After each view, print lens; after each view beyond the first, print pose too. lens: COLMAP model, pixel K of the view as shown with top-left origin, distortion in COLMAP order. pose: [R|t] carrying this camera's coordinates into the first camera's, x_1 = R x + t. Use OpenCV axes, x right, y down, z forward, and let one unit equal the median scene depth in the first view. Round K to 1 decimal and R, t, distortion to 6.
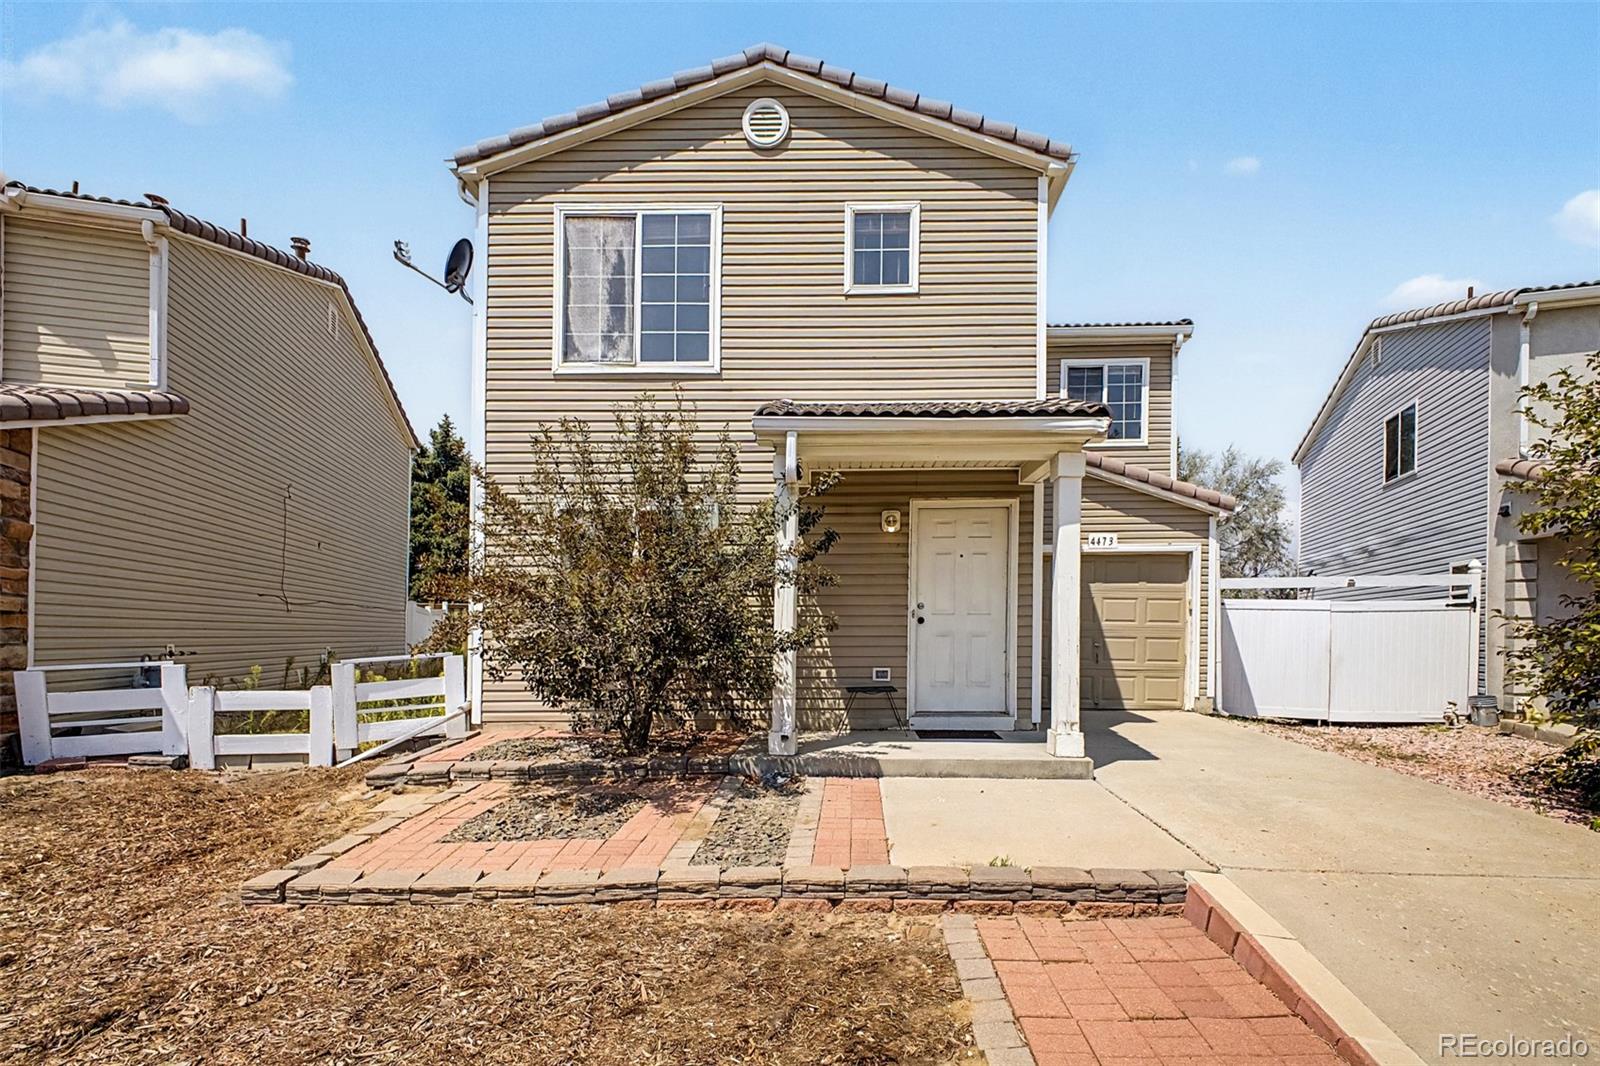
lens RADIAL K [[694.0, 0, 796.7], [0, 694.0, 634.1], [0, 0, 1]] dist [0.011055, -0.000836]
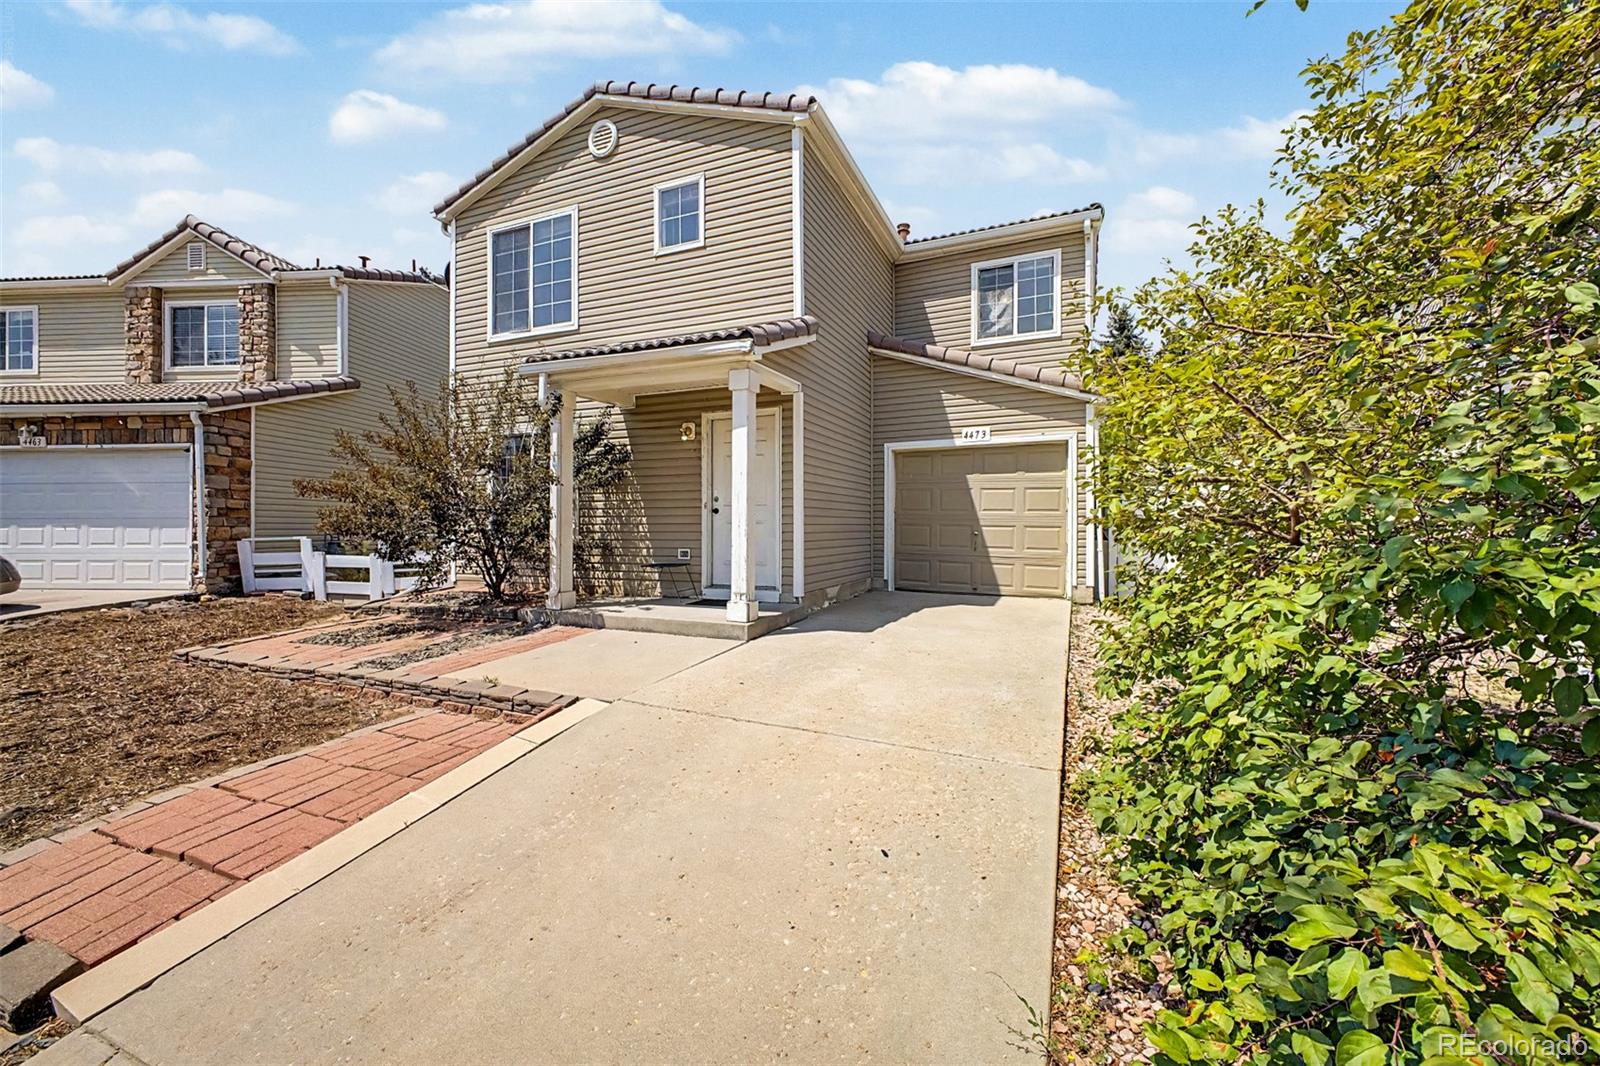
lens RADIAL K [[622.0, 0, 801.7], [0, 622.0, 525.2], [0, 0, 1]] dist [0.013666, -0.004061]
pose [[0.924293, 0.002666, -0.381673, 0.759974], [-0.003473, 0.999993, -0.001426, 0.008055], [0.381667, 0.002643, 0.924296, 0.041278]]
